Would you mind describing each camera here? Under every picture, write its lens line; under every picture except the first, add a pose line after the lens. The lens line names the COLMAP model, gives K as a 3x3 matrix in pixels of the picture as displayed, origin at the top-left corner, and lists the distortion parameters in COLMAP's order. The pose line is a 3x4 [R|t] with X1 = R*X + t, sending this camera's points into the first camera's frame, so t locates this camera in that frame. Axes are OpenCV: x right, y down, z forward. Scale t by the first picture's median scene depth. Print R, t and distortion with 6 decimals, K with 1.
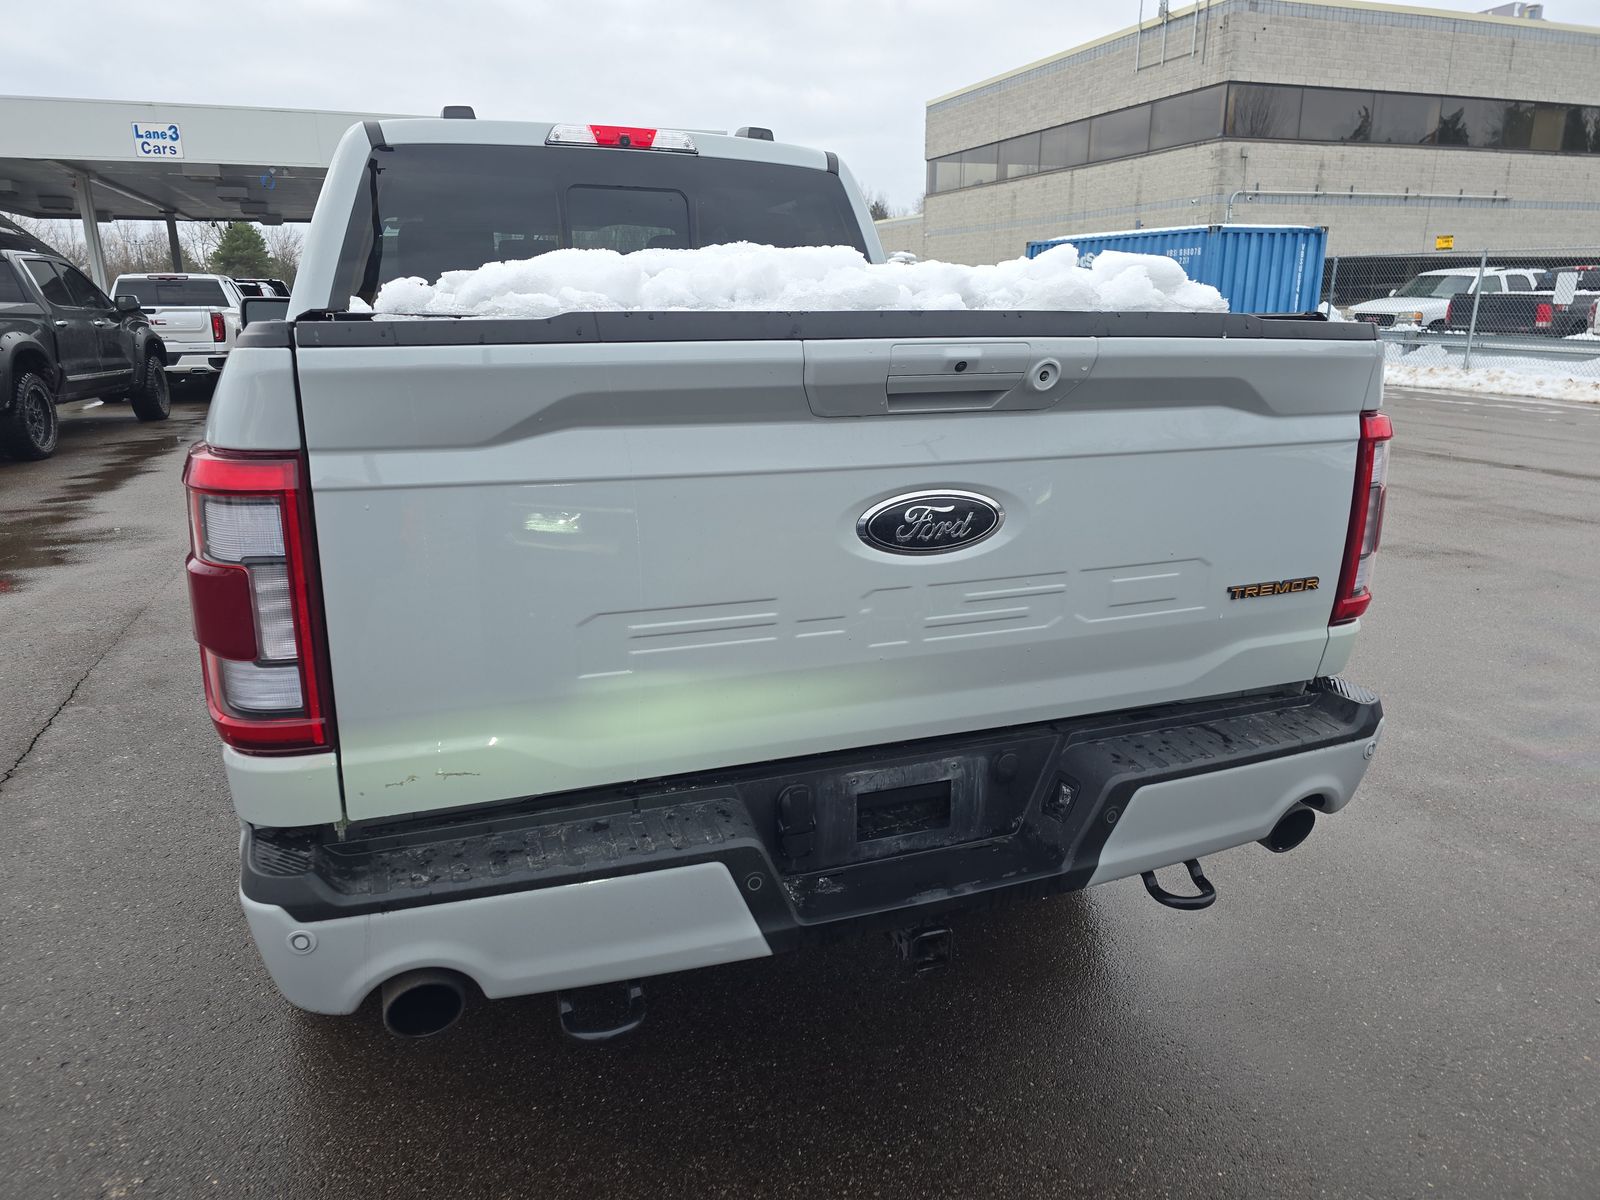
lens RADIAL K [[1084.5, 0, 817.6], [0, 1084.5, 590.6], [0, 0, 1]] dist [0.056412, -0.050834]
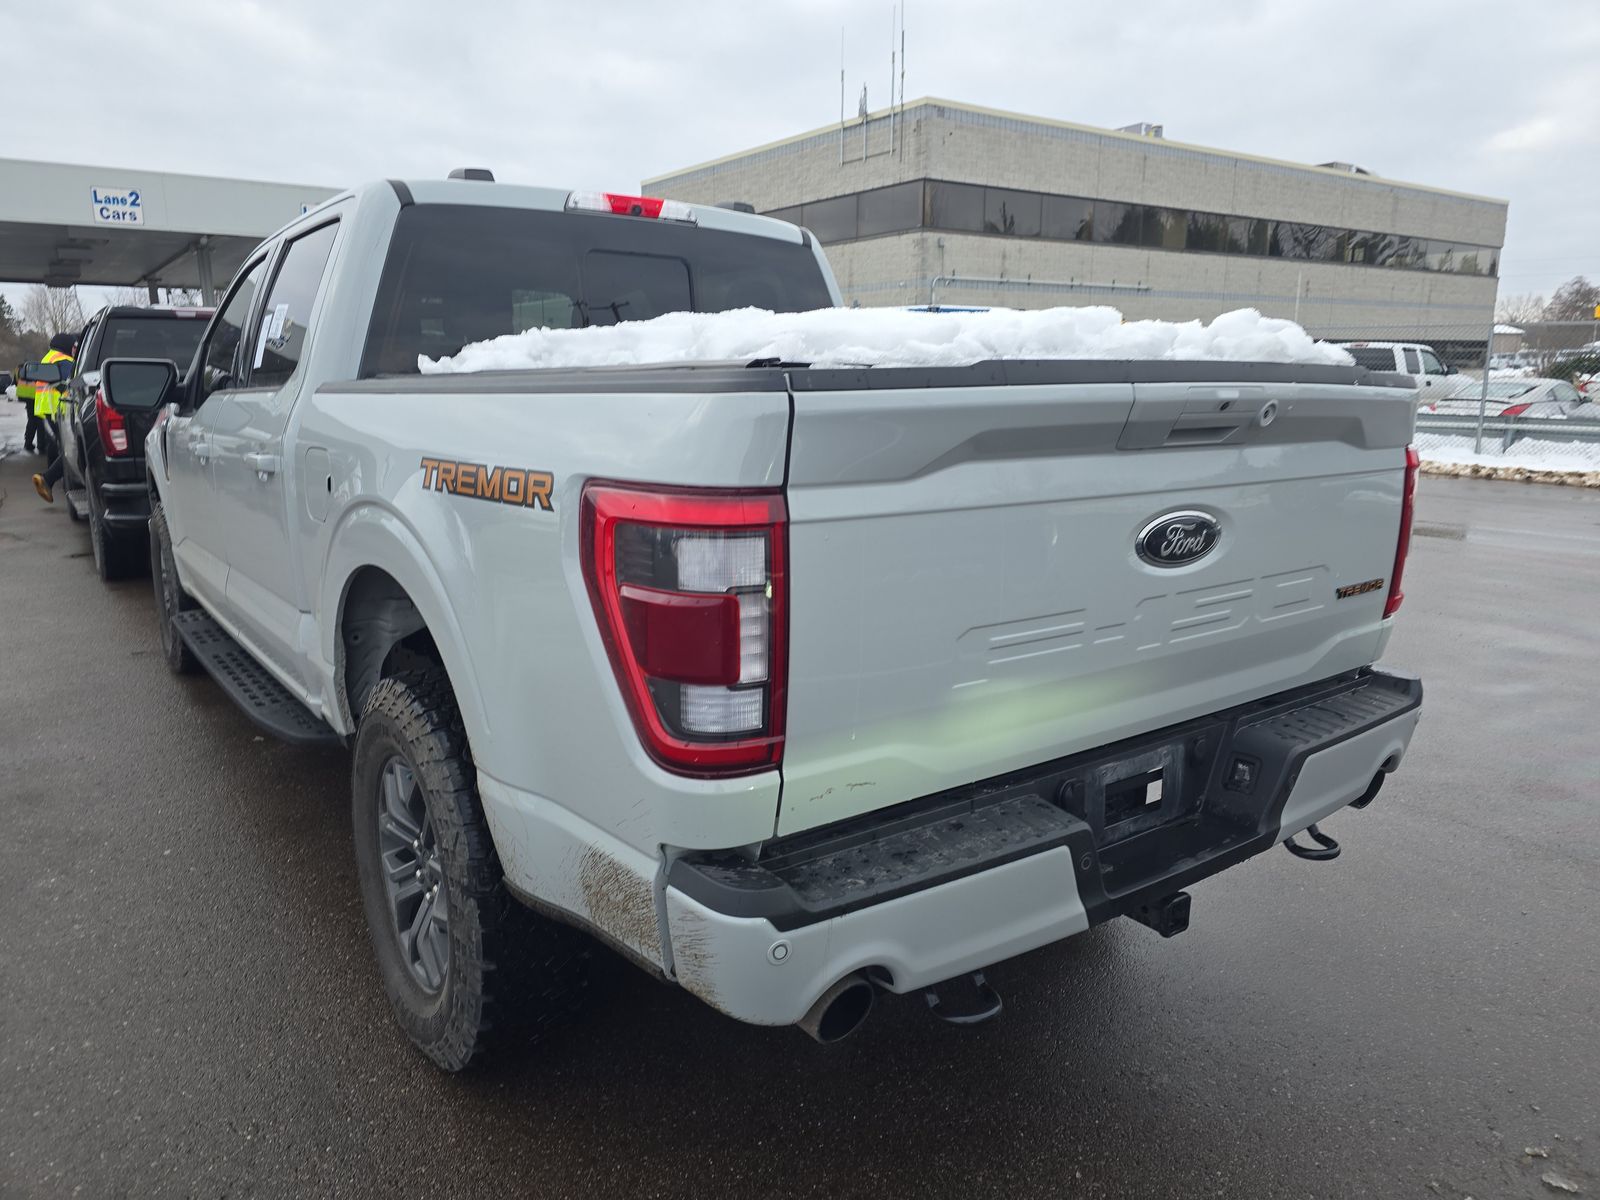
lens RADIAL K [[1084.5, 0, 823.0], [0, 1084.5, 596.9], [0, 0, 1]] dist [0.056412, -0.050834]
pose [[0.962859, -0.054099, 0.264529, -0.507323], [0.069461, 0.996378, -0.049061, 0.026474], [-0.260917, 0.065613, 0.963129, -0.027632]]
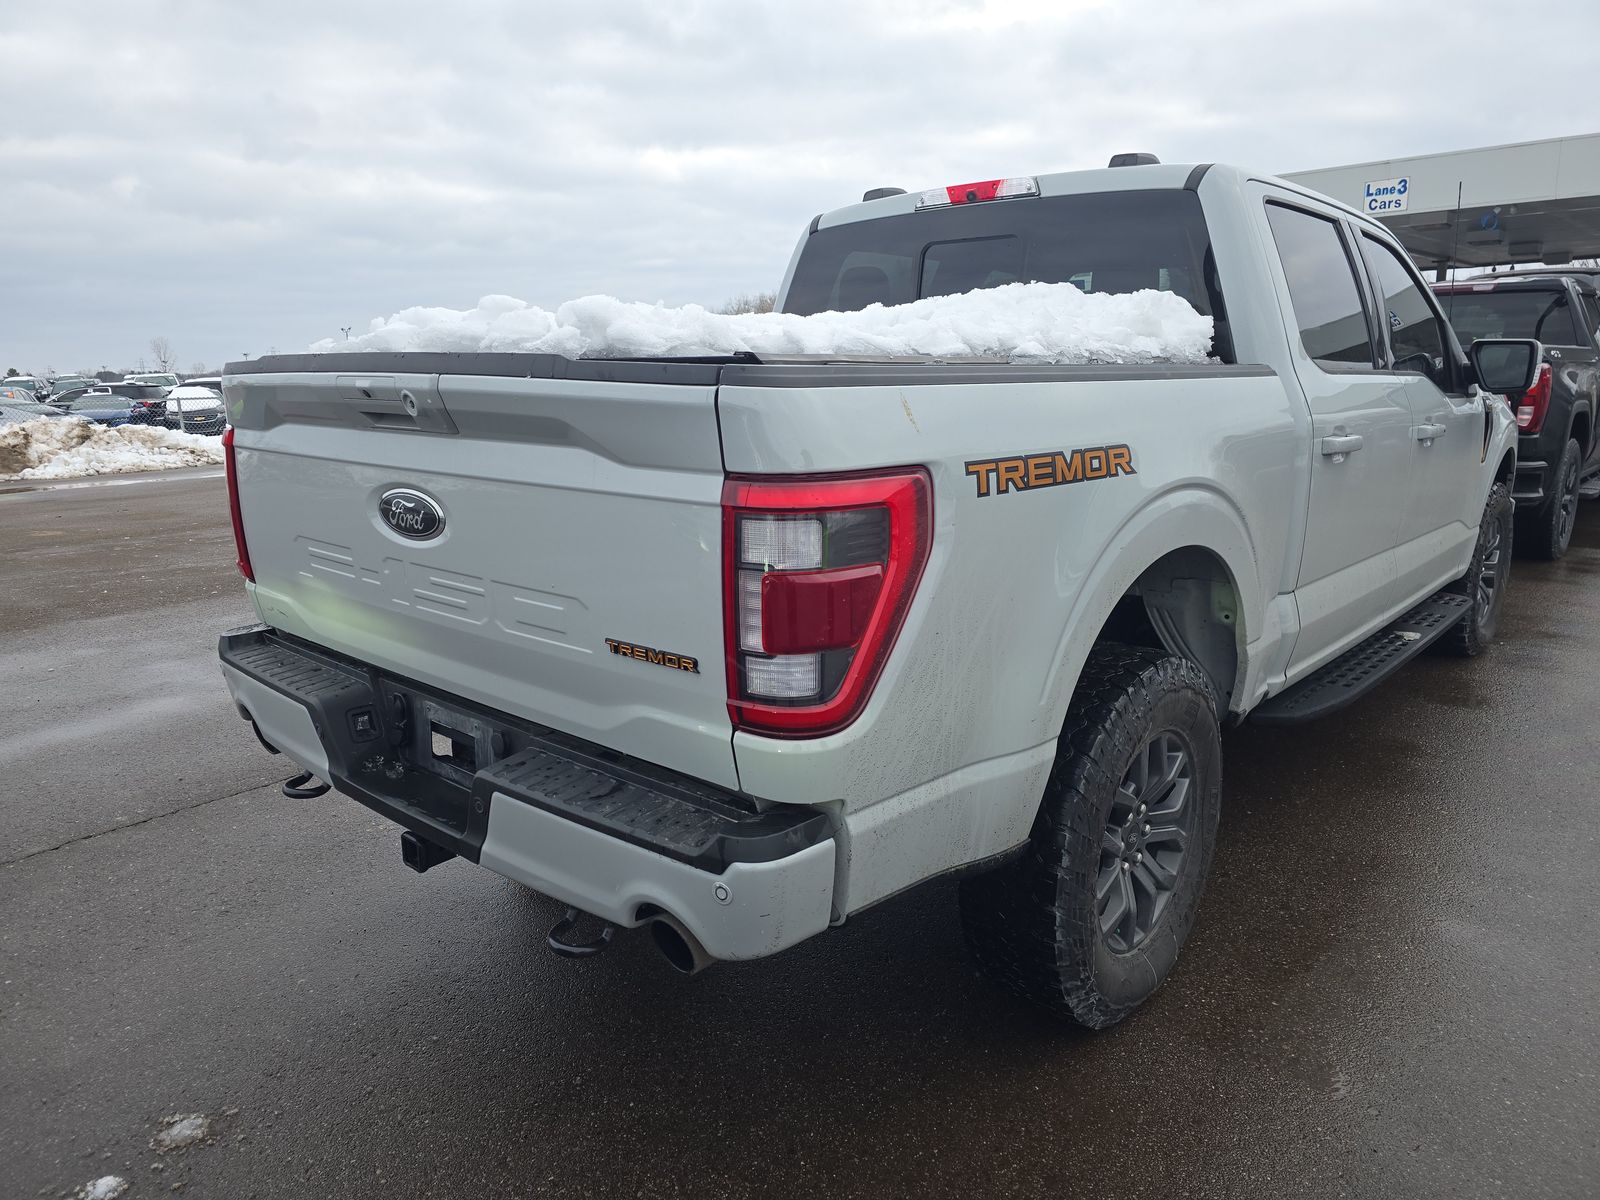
lens RADIAL K [[1084.5, 0, 789.4], [0, 1084.5, 593.9], [0, 0, 1]] dist [0.056412, -0.050834]
pose [[0.446189, 0.180272, -0.876594, 1.283776], [-0.213322, 0.972692, 0.091453, -0.162844], [0.869143, 0.146191, 0.472461, 0.692175]]
